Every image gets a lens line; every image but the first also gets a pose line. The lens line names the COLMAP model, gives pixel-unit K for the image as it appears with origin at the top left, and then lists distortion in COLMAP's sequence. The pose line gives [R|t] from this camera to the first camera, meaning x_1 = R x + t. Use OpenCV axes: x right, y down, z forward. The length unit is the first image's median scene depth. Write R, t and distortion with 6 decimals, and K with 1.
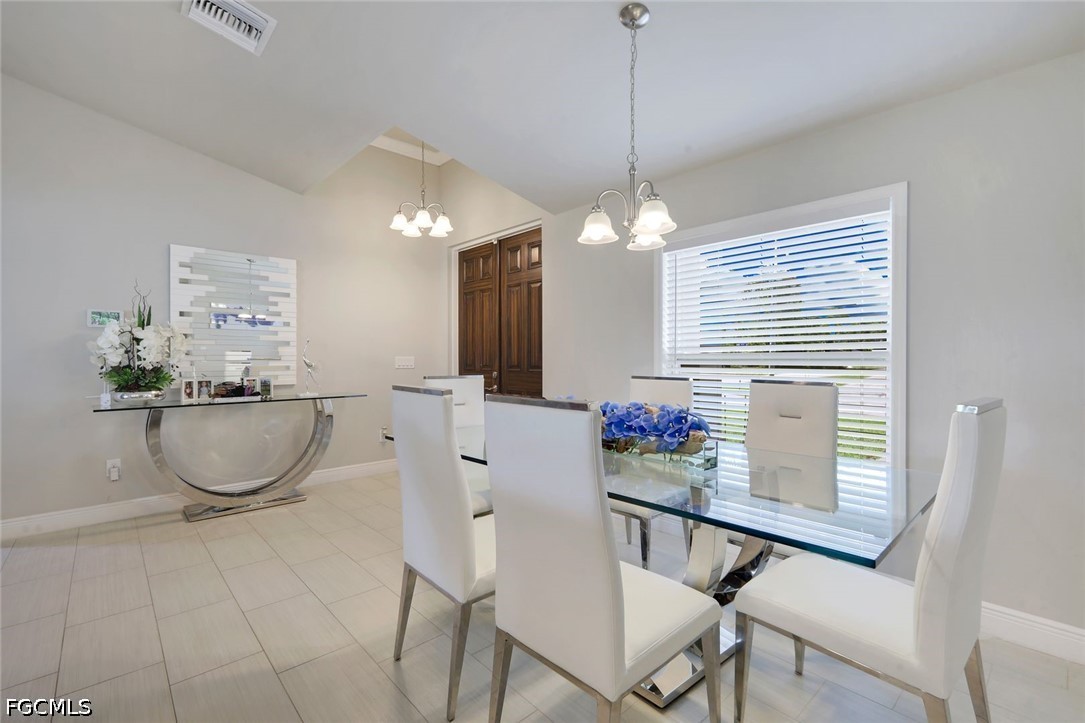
lens RADIAL K [[477.1, 0, 541.8], [0, 477.1, 363.8], [0, 0, 1]] dist [0.004961, 0.000576]
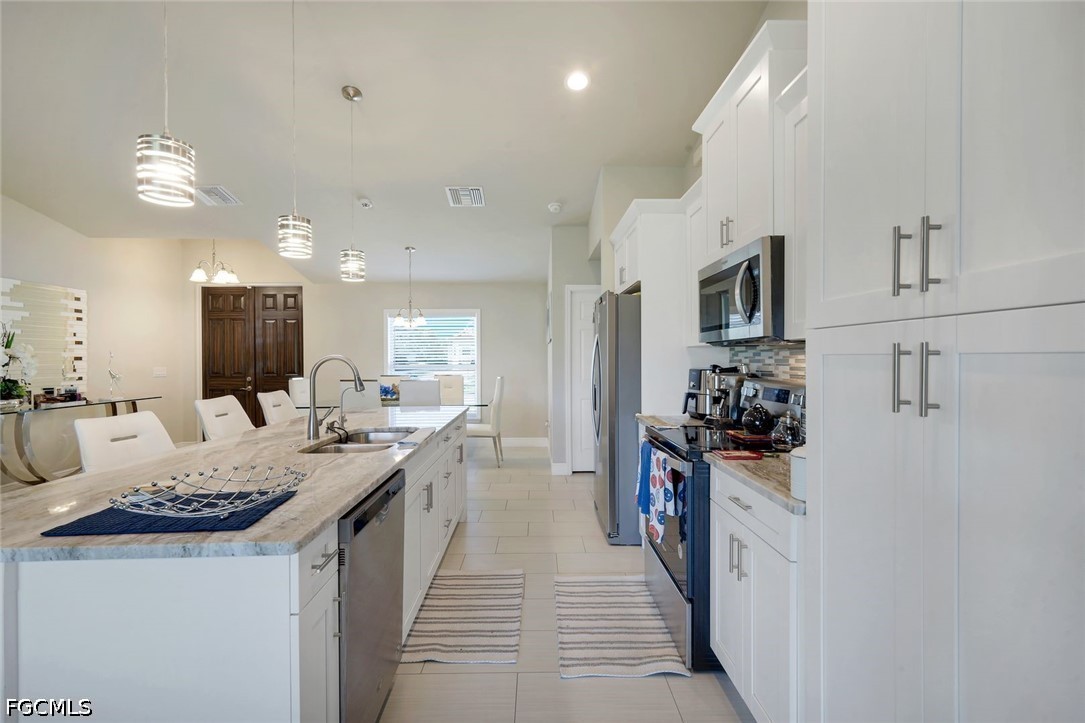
lens RADIAL K [[477.1, 0, 539.8], [0, 477.1, 355.9], [0, 0, 1]] dist [0.004961, 0.000576]
pose [[0.664129, 0.003502, 0.747610, -0.678344], [0.011372, 0.999826, -0.014785, -0.017996], [-0.747532, 0.018320, 0.663973, -0.702431]]
